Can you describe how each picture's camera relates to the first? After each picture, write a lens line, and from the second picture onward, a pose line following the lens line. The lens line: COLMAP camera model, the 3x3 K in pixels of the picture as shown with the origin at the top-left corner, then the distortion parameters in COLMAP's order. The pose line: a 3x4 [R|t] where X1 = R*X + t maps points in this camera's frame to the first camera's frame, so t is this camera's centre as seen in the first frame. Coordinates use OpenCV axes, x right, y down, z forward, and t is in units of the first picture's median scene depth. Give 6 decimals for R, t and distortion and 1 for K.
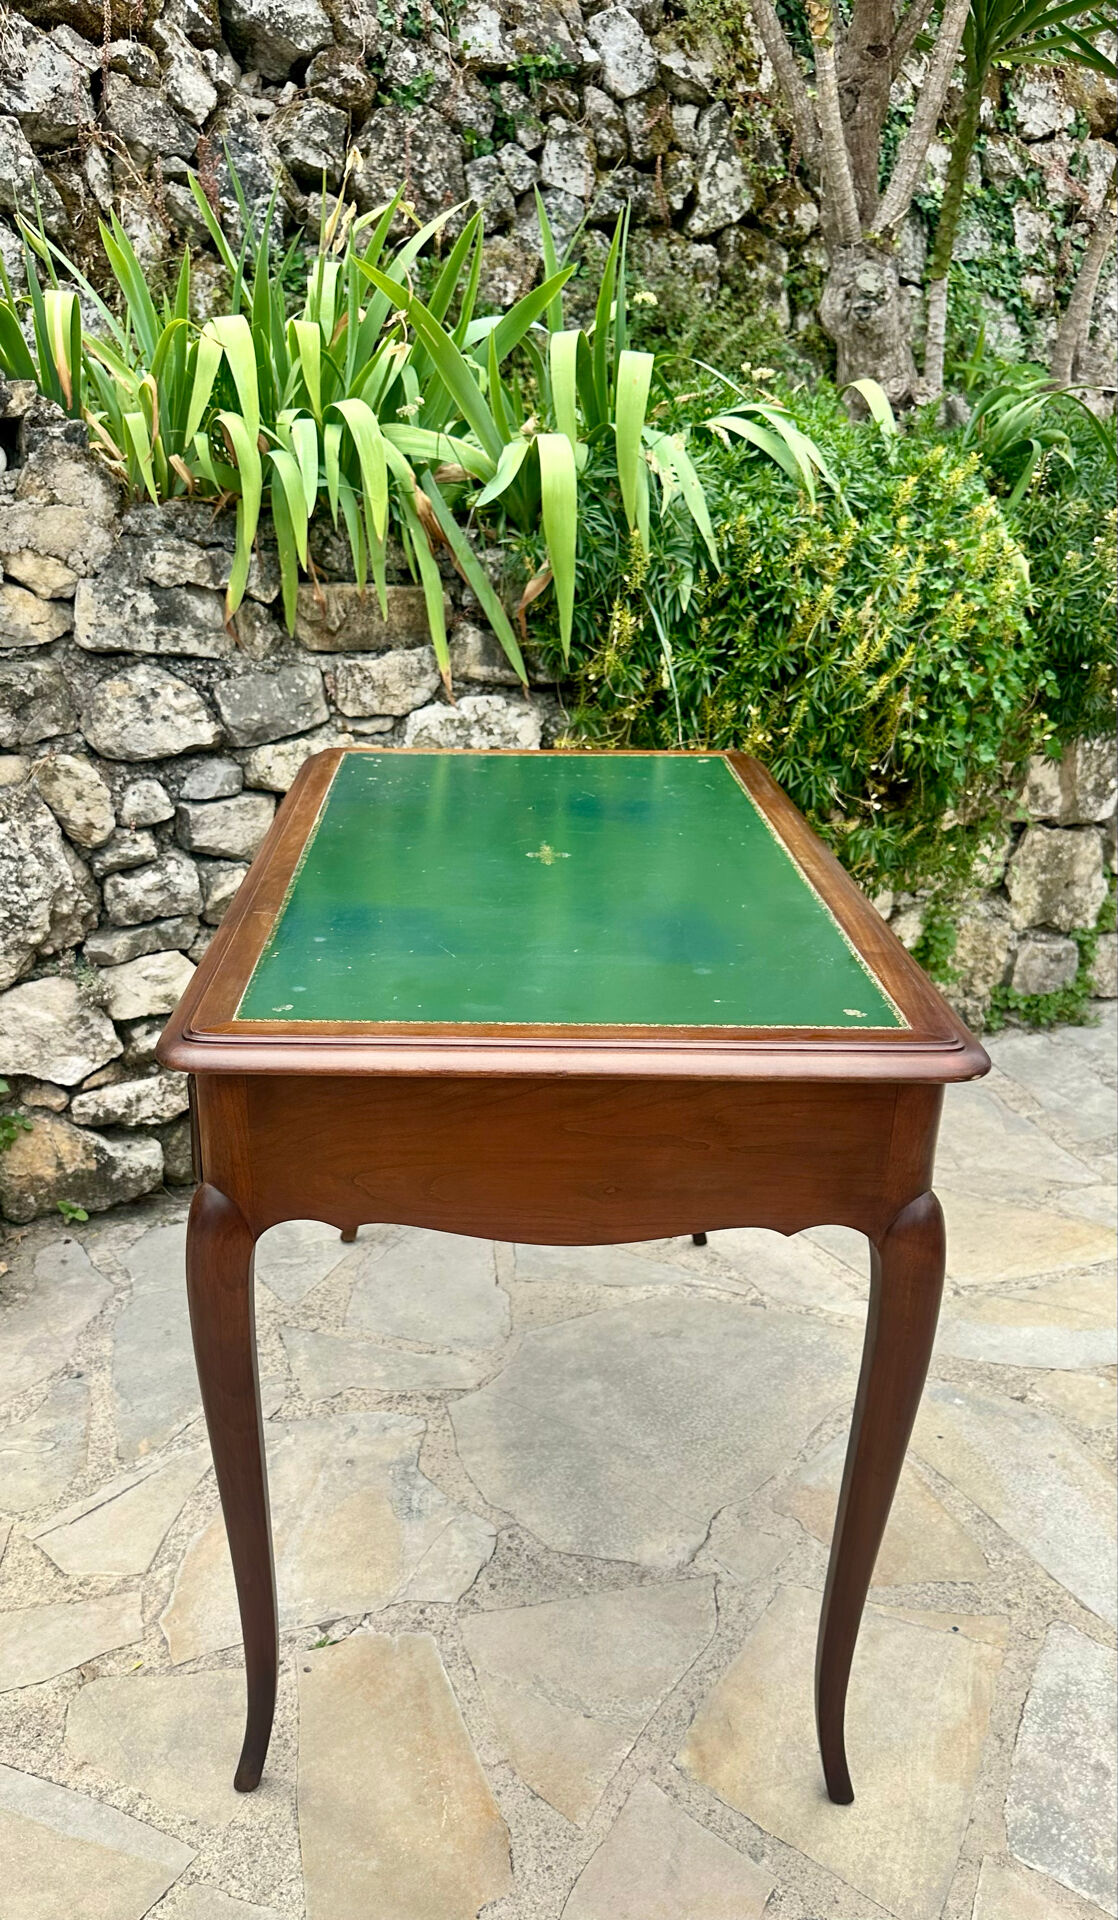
lens RADIAL K [[1523.9, 0, 492.9], [0, 1523.9, 1114.3], [0, 0, 1]] dist [0.049614, -0.089557]
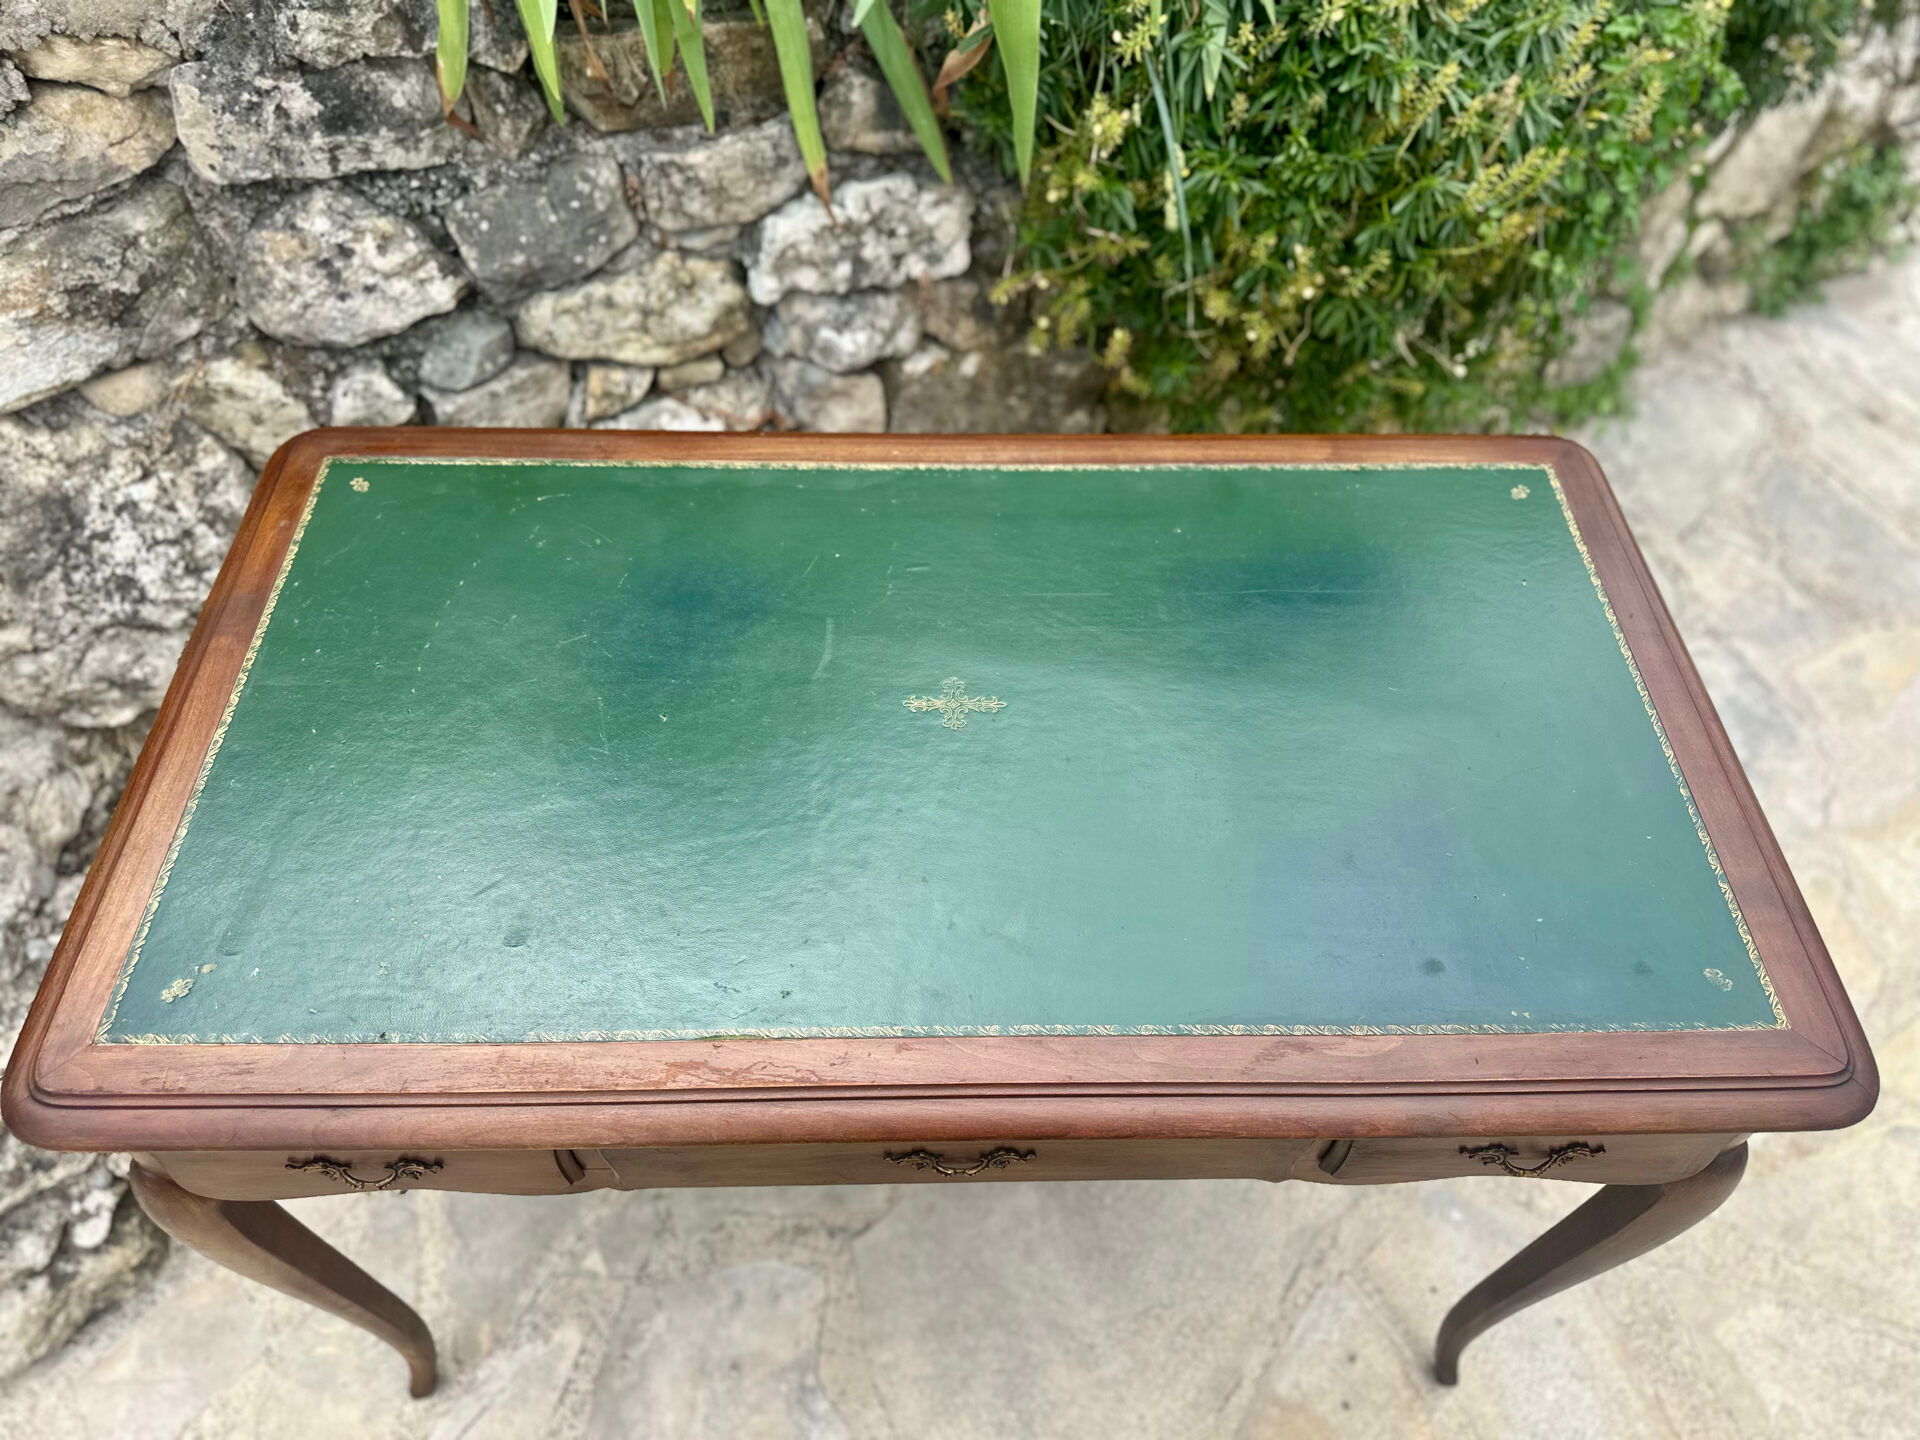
lens RADIAL K [[1363.1, 0, 962.1], [0, 1363.1, 715.7], [0, 0, 1]] dist [-0.030413, 0.012245]
pose [[0.999383, -0.010179, 0.033619, 0.007190], [-0.006290, 0.889768, 0.456369, -0.351807], [-0.034559, -0.456299, 0.889155, 0.414842]]
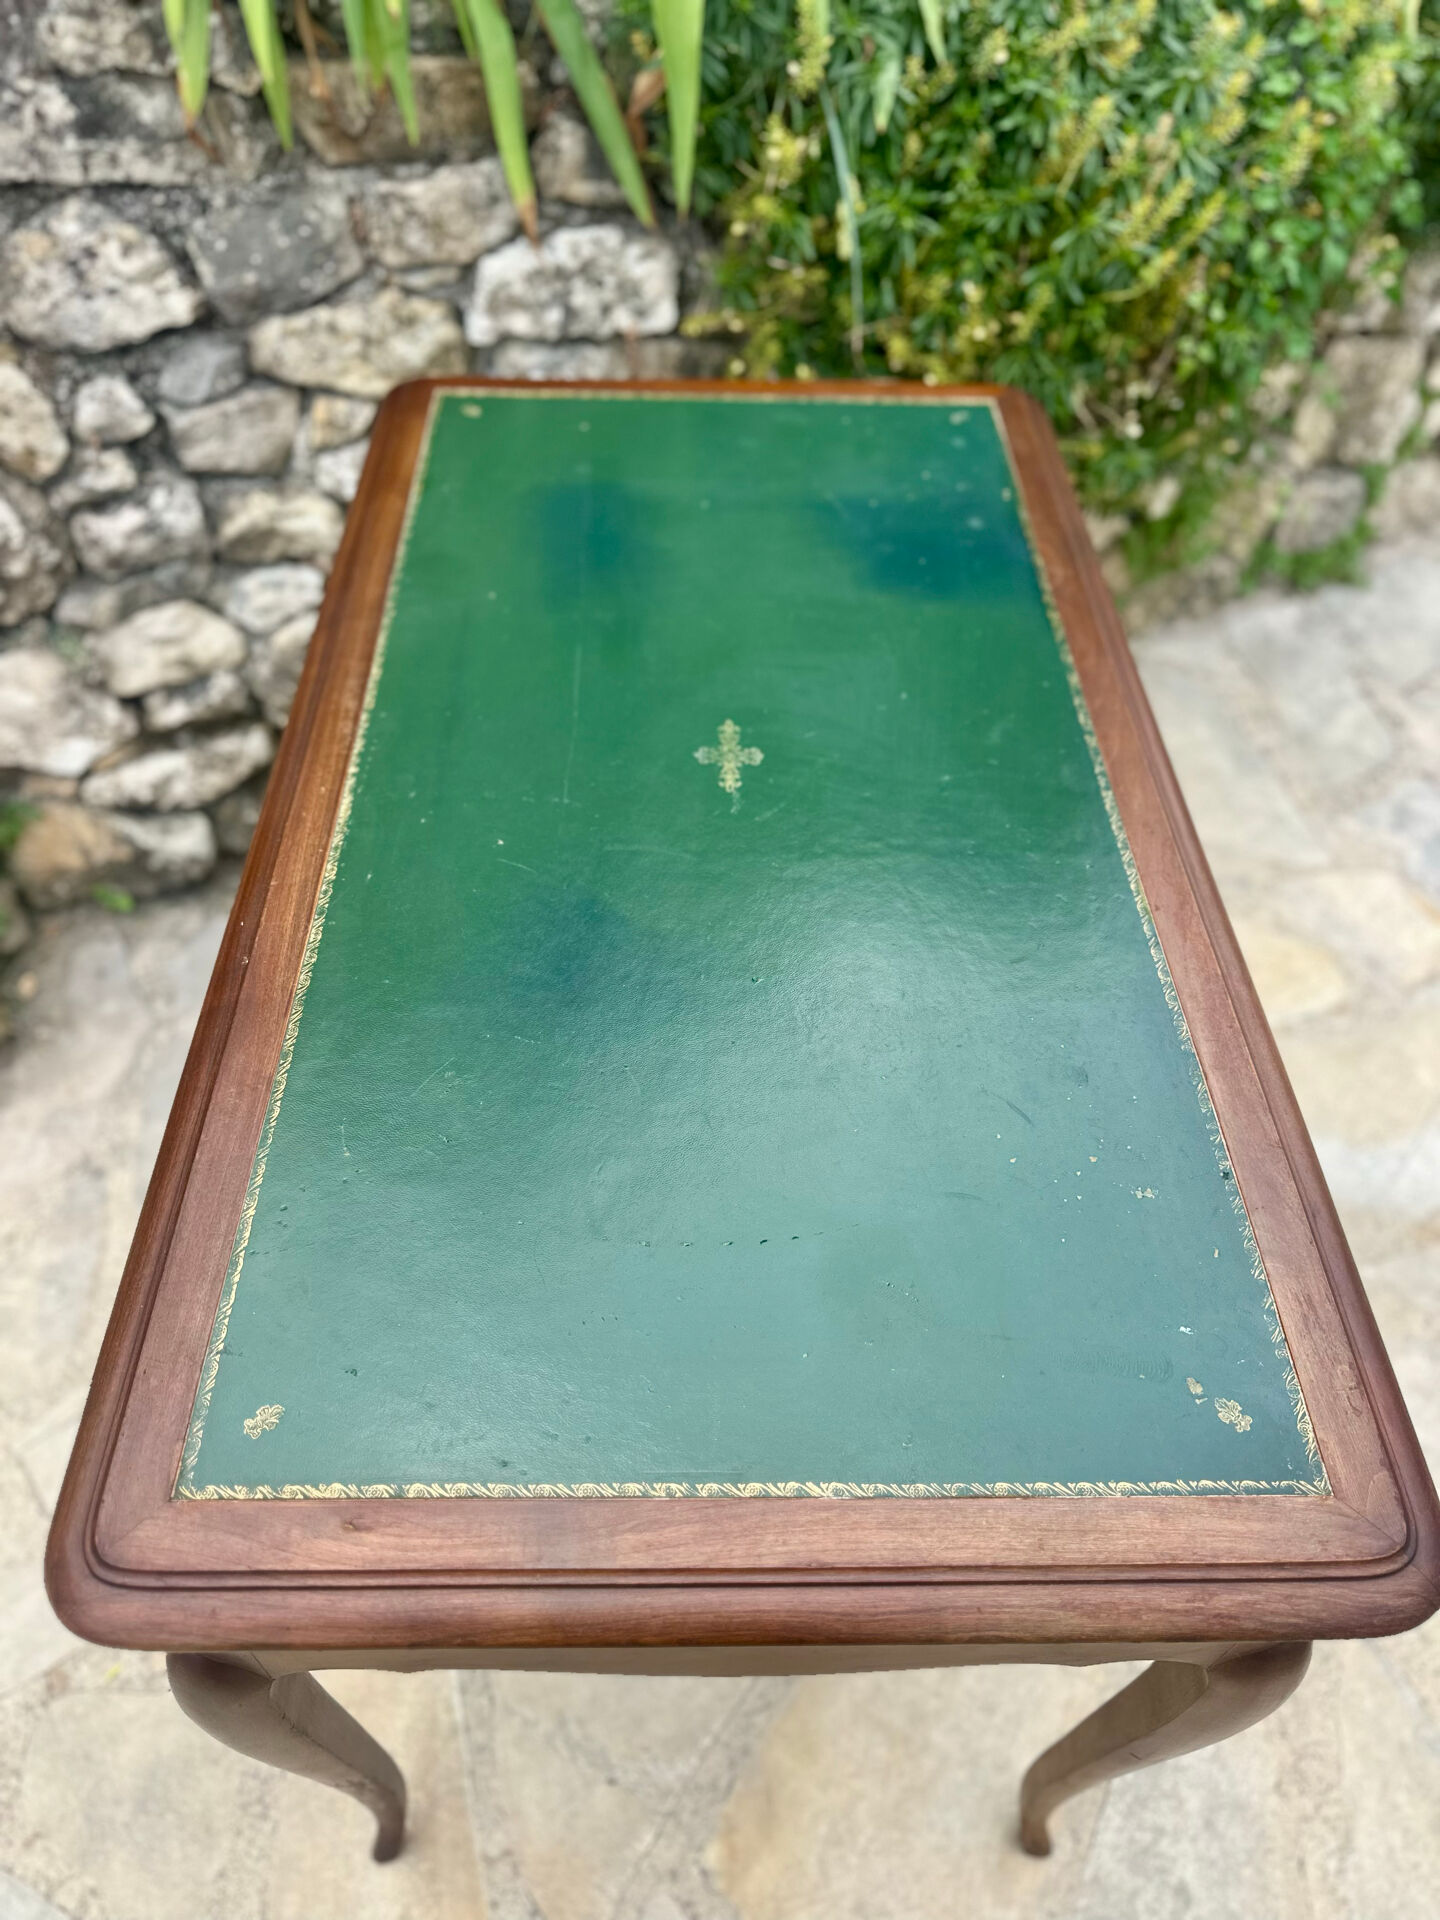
lens RADIAL K [[1363.1, 0, 711.8], [0, 1363.1, 958.8], [0, 0, 1]] dist [-0.030413, 0.012245]
pose [[0.999141, 0.039221, -0.013376, 0.074206], [-0.030240, 0.910780, 0.411783, -0.239498], [0.028333, -0.411024, 0.911184, 0.326221]]
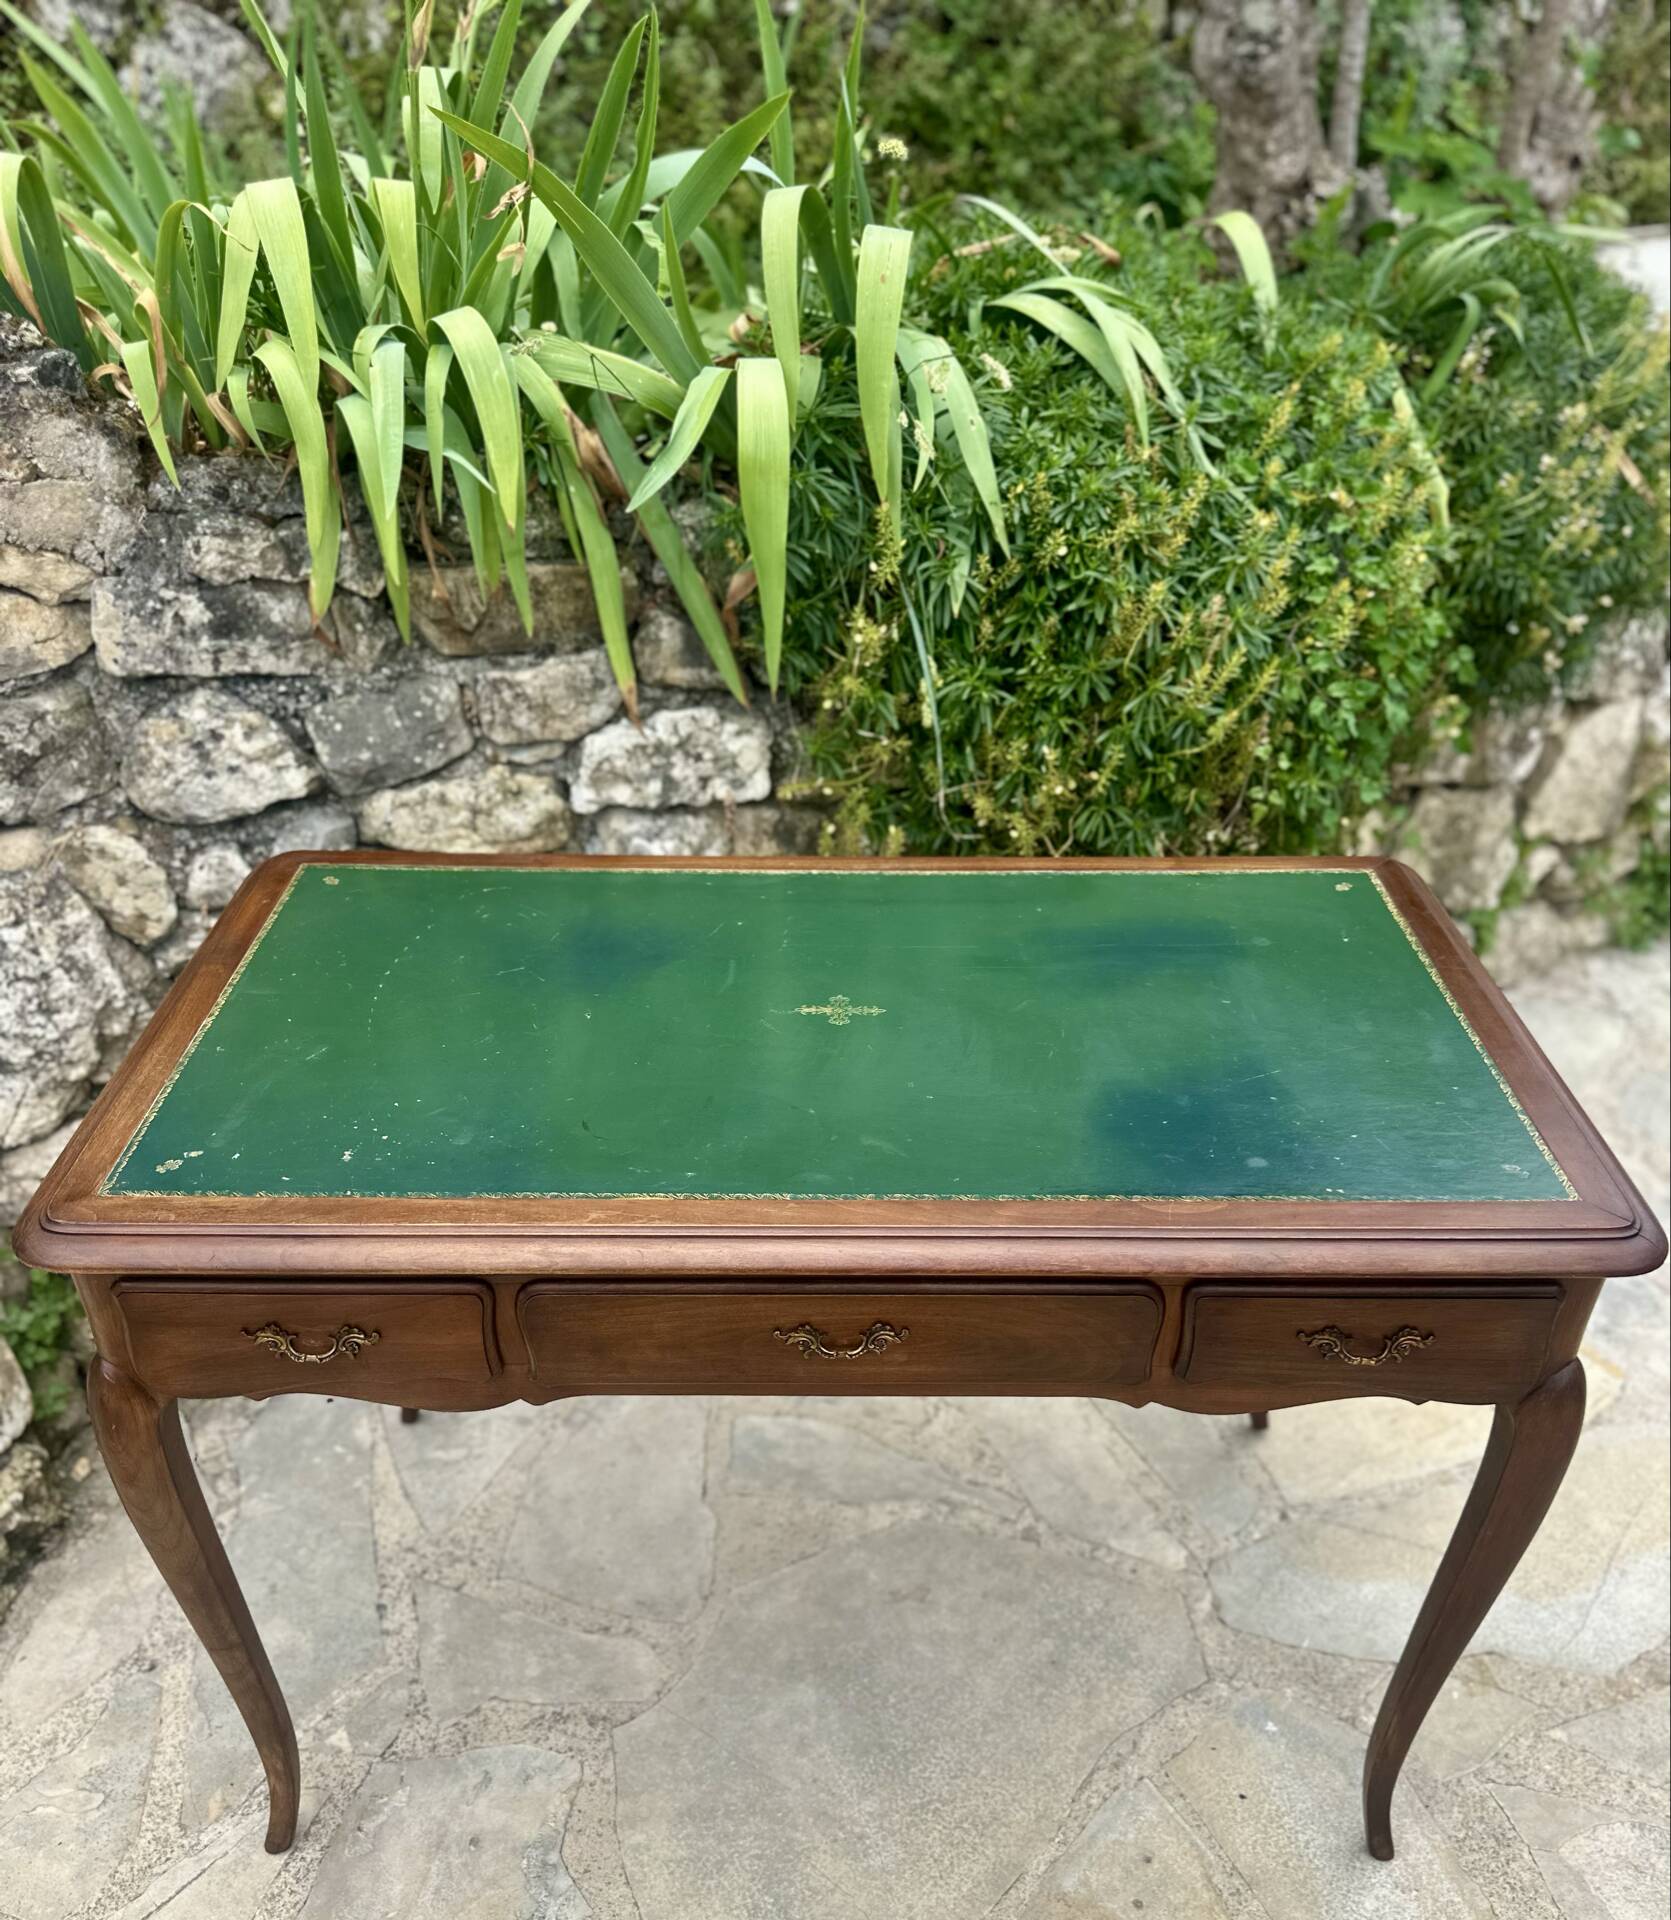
lens RADIAL K [[1563.9, 0, 828.6], [0, 1563.9, 1137.2], [0, 0, 1]] dist [-0.006332, -0.001319]
pose [[0.999895, 0.007799, -0.012204, 0.076366], [-0.005376, 0.982289, 0.187297, -0.224477], [0.013449, -0.187211, 0.982228, 0.241895]]
